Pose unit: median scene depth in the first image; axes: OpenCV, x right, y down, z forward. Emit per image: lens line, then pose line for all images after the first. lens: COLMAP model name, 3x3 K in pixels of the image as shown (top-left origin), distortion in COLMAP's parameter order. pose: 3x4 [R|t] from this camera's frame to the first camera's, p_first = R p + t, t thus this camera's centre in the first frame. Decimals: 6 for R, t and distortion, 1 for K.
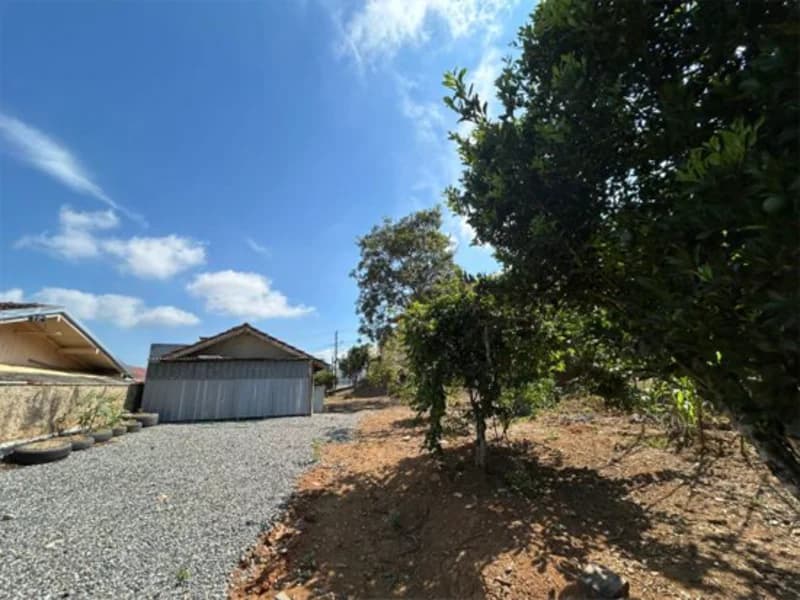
lens RADIAL K [[320.8, 0, 398.9], [0, 320.8, 304.2], [0, 0, 1]] dist [-0.000328, 0.000717]
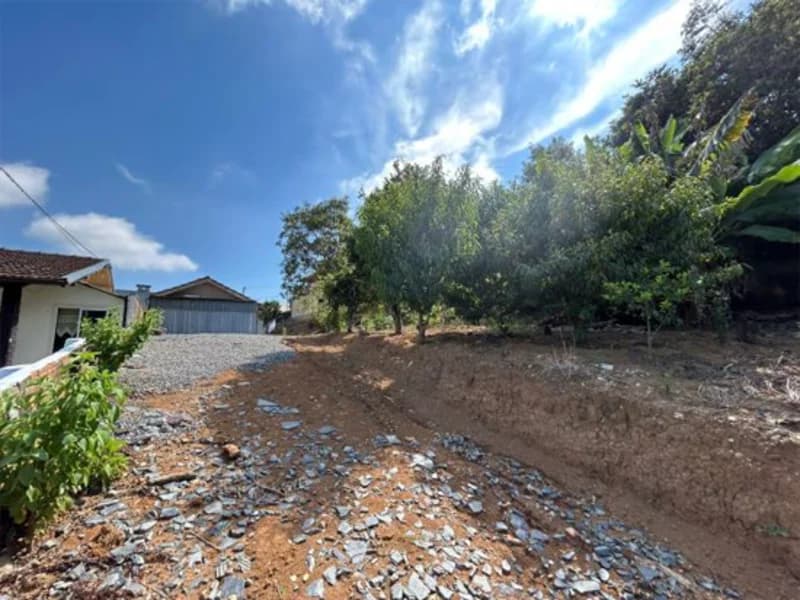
lens RADIAL K [[324.7, 0, 400.0], [0, 324.7, 300.0], [0, 0, 1]] dist [0.000419, 0.000162]
pose [[0.956783, 0.041761, 0.287790, -0.036242], [-0.071105, 0.993192, 0.092274, -0.019275], [-0.281977, -0.108749, 0.953238, -0.408023]]
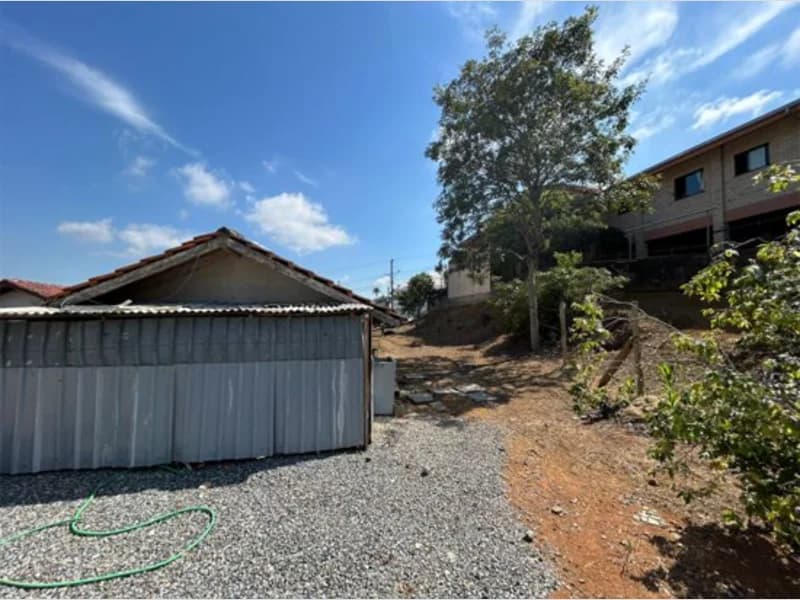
lens RADIAL K [[320.8, 0, 398.9], [0, 320.8, 304.2], [0, 0, 1]] dist [-0.000328, 0.000717]
pose [[0.987154, 0.019660, -0.158558, -0.095598], [0.015257, 0.976267, 0.216034, 0.043225], [0.159042, -0.215678, 0.963425, 0.352336]]
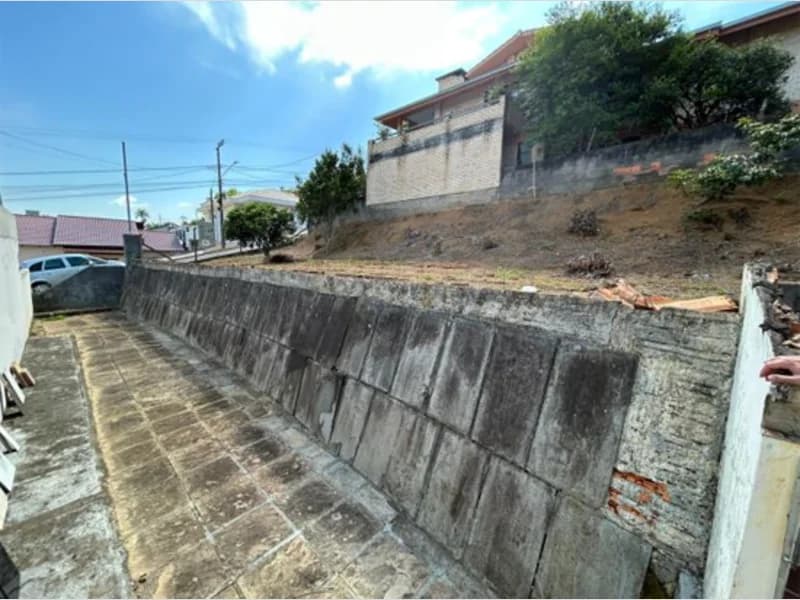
lens RADIAL K [[320.8, 0, 398.9], [0, 320.8, 304.2], [0, 0, 1]] dist [-0.000328, 0.000717]
pose [[0.900000, -0.016136, 0.435591, -0.476956], [-0.153949, 0.923146, 0.352280, 0.298863], [-0.407799, -0.384110, 0.828347, 1.009984]]
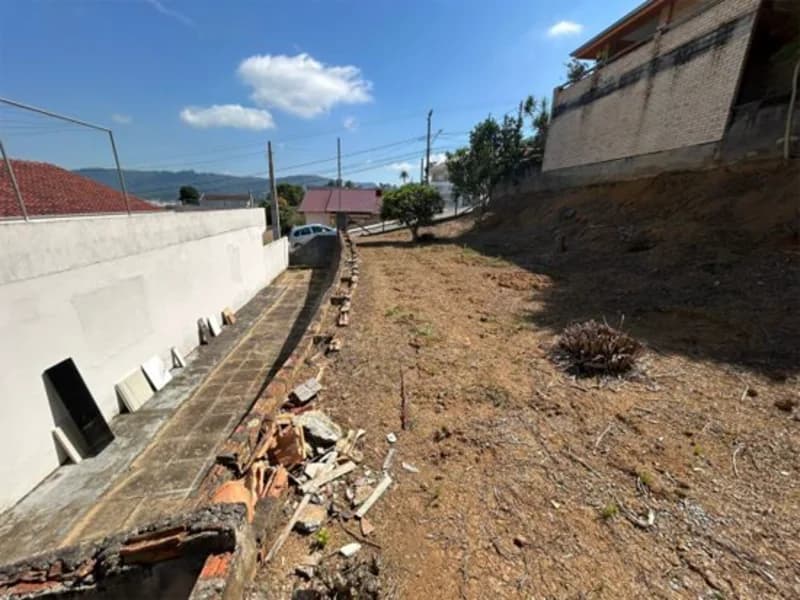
lens RADIAL K [[320.8, 0, 398.9], [0, 320.8, 304.2], [0, 0, 1]] dist [-0.000328, 0.000717]
pose [[0.969786, 0.114455, -0.215440, -0.259555], [0.016350, 0.850632, 0.525507, 0.225581], [0.243407, -0.513152, 0.823060, 1.032298]]
